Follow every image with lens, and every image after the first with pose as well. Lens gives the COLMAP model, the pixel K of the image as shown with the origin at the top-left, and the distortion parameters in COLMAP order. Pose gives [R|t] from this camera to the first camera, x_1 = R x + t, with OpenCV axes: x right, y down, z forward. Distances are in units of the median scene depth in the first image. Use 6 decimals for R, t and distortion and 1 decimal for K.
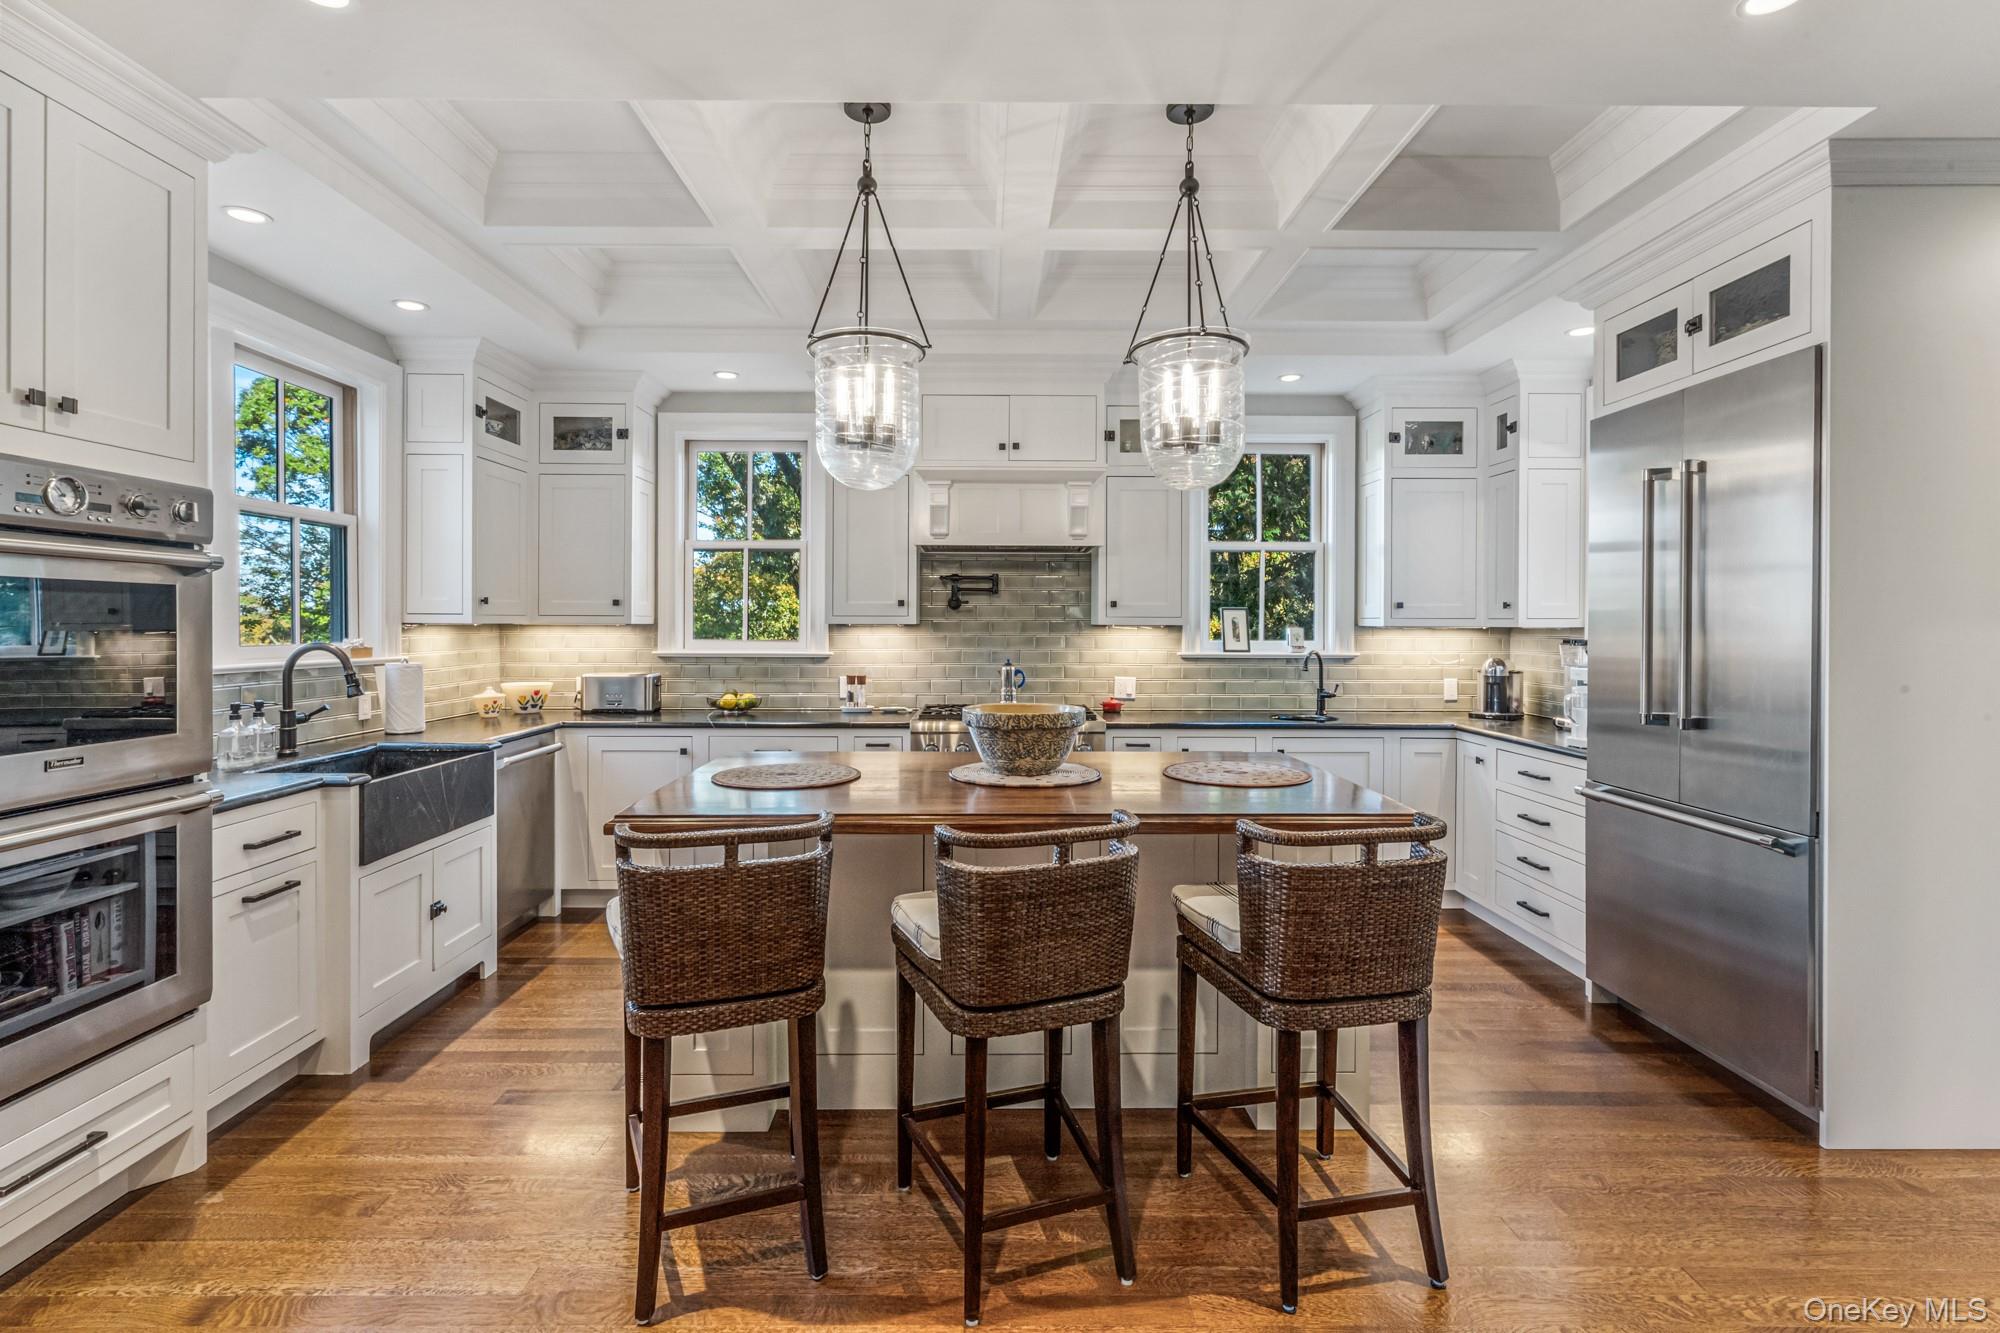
lens RADIAL K [[926.1, 0, 992.5], [0, 926.1, 632.2], [0, 0, 1]] dist [-0.000144, 0.000131]
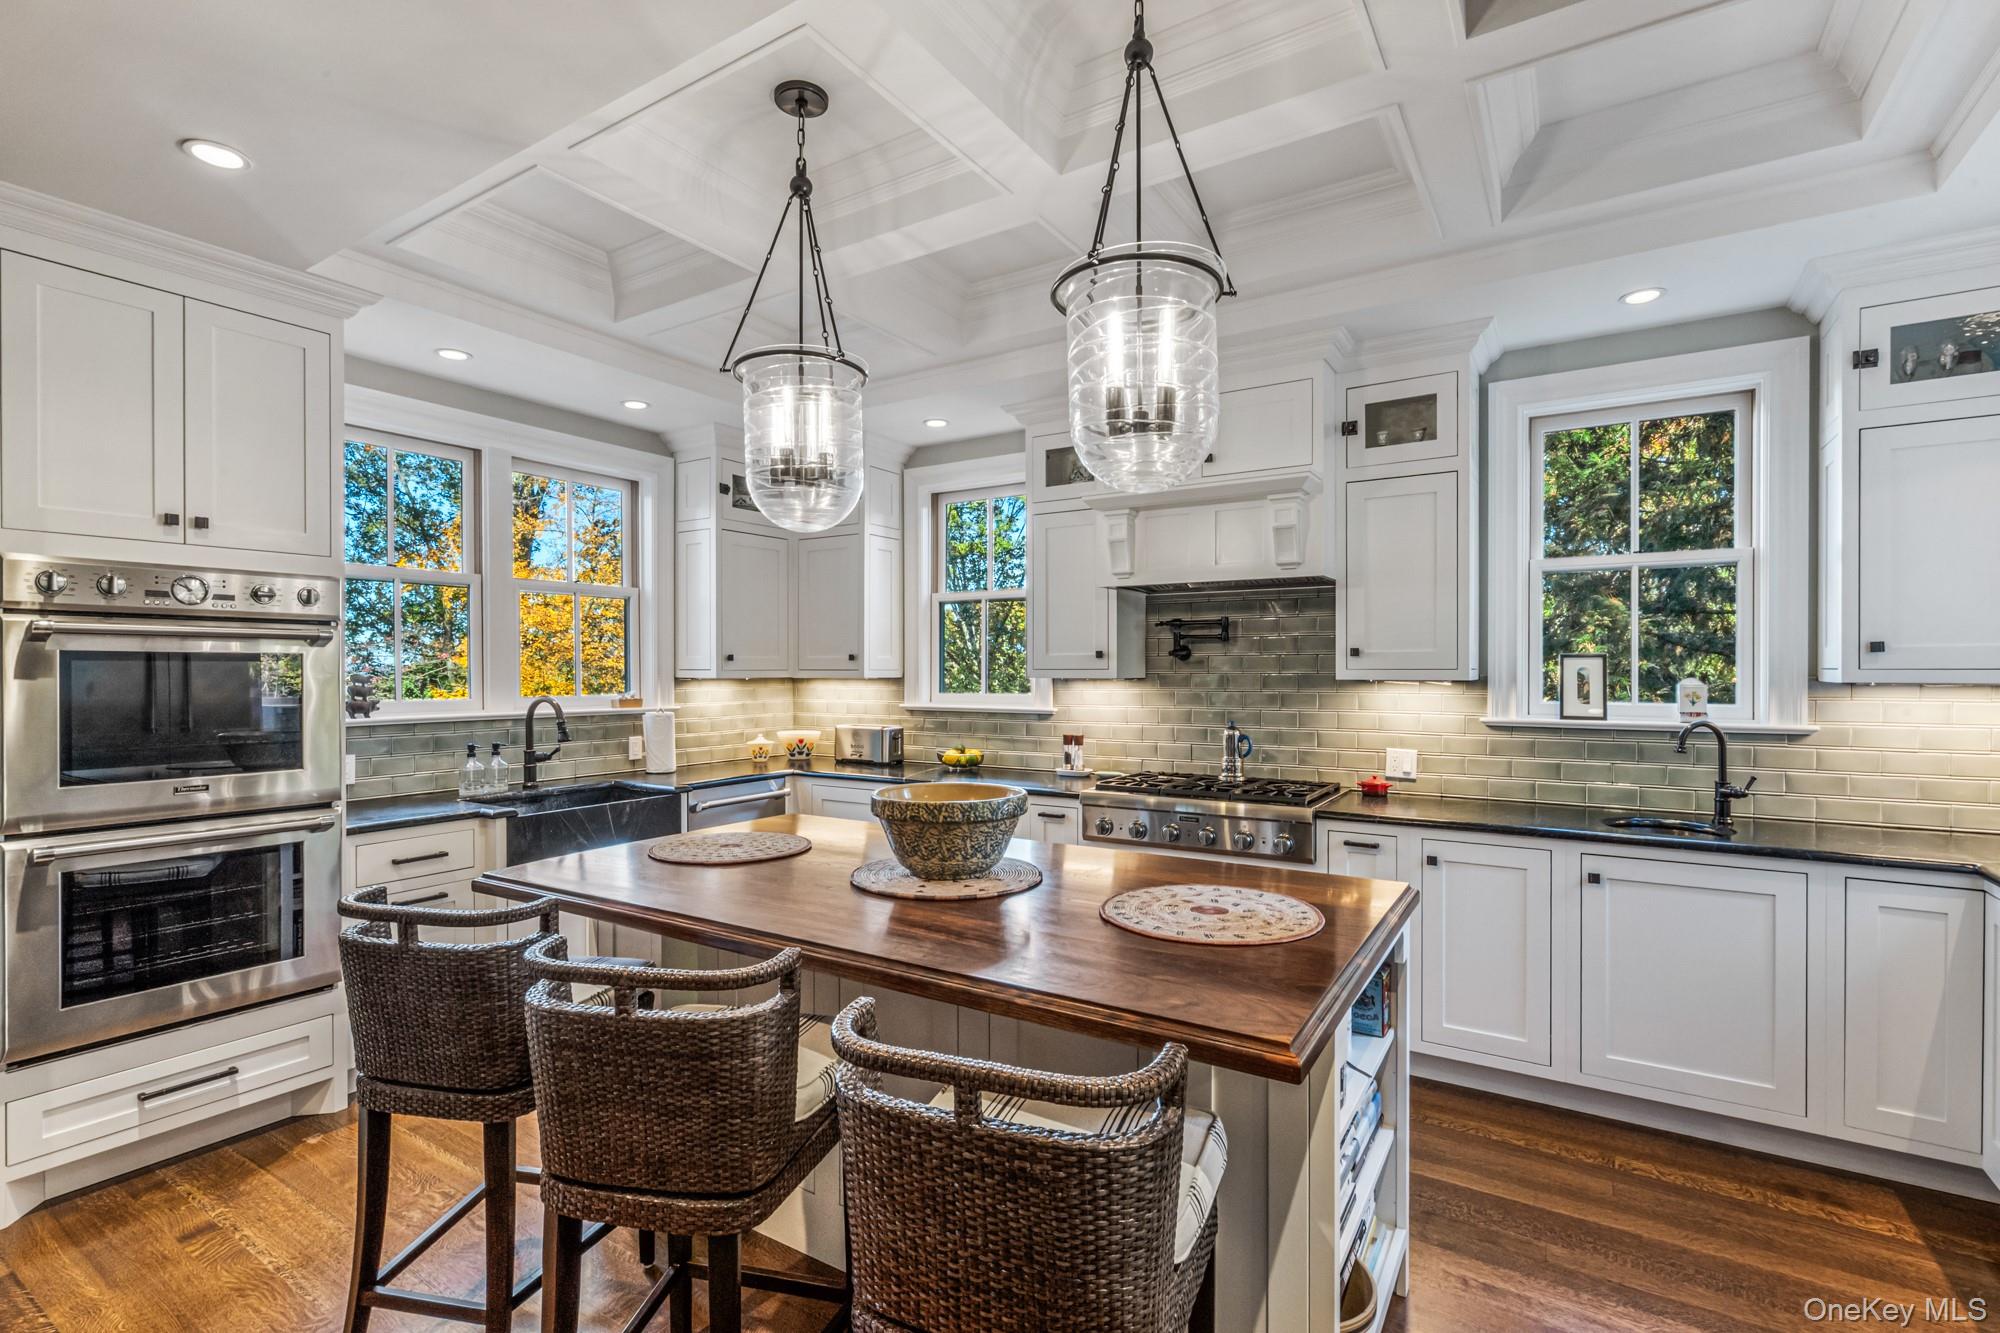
lens RADIAL K [[925.8, 0, 995.3], [0, 925.8, 677.9], [0, 0, 1]] dist [-0.002755, 0.000095]
pose [[0.835996, 0.000841, -0.548735, 0.281014], [-0.001220, 0.999999, -0.000326, -0.008204], [0.548734, 0.000942, 0.835996, 0.204743]]
